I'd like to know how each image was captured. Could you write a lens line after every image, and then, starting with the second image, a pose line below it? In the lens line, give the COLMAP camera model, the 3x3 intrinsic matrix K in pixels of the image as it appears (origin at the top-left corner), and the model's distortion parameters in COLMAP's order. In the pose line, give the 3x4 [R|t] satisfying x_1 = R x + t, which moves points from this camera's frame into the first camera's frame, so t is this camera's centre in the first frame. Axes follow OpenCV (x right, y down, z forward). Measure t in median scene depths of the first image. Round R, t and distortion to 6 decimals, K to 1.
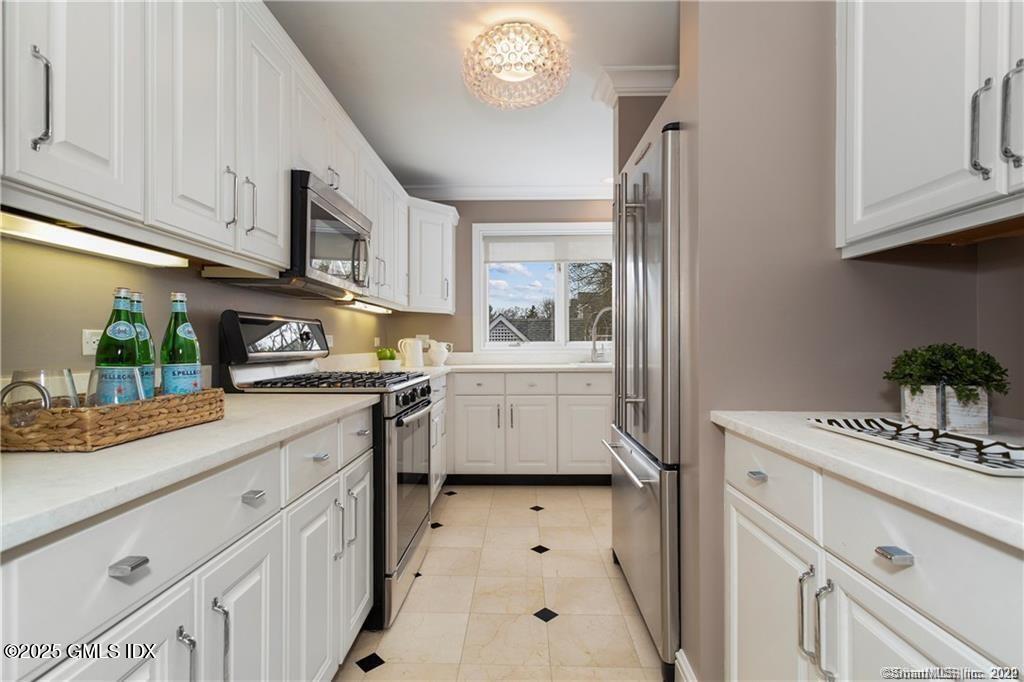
lens RADIAL K [[502.3, 0, 512.0], [0, 502.3, 341.0], [0, 0, 1]] dist [-0.000636, -0.000055]
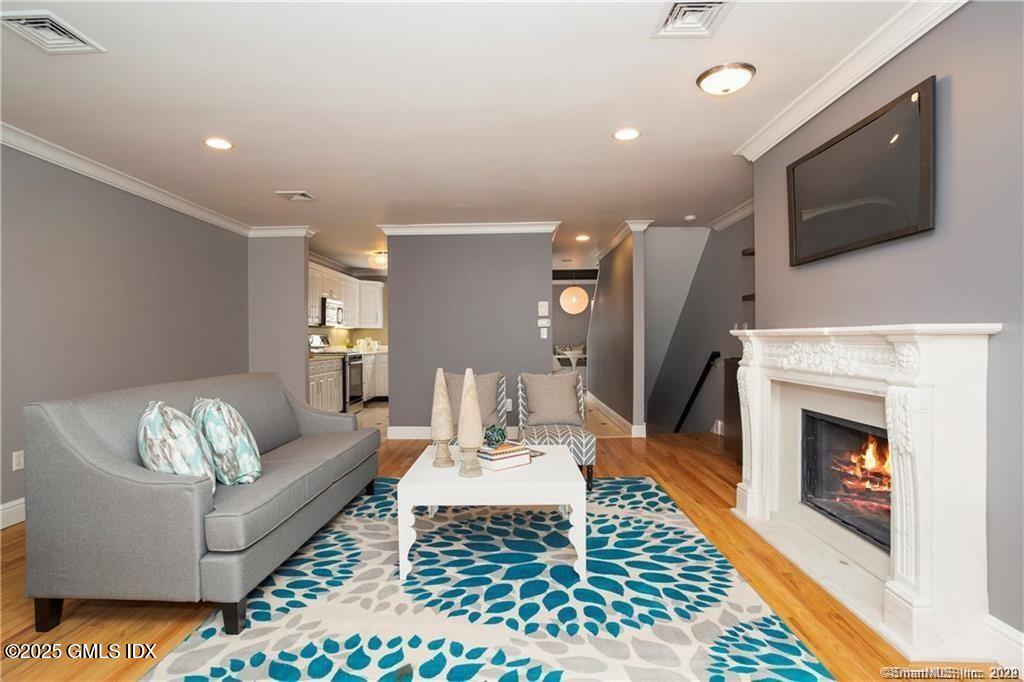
lens RADIAL K [[502.3, 0, 512.0], [0, 502.3, 341.0], [0, 0, 1]] dist [-0.000636, -0.000055]
pose [[0.999607, 0.001954, 0.027962, 0.521942], [-0.002159, 0.999971, 0.007294, -0.019350], [-0.027947, -0.007351, 0.999582, -1.642239]]
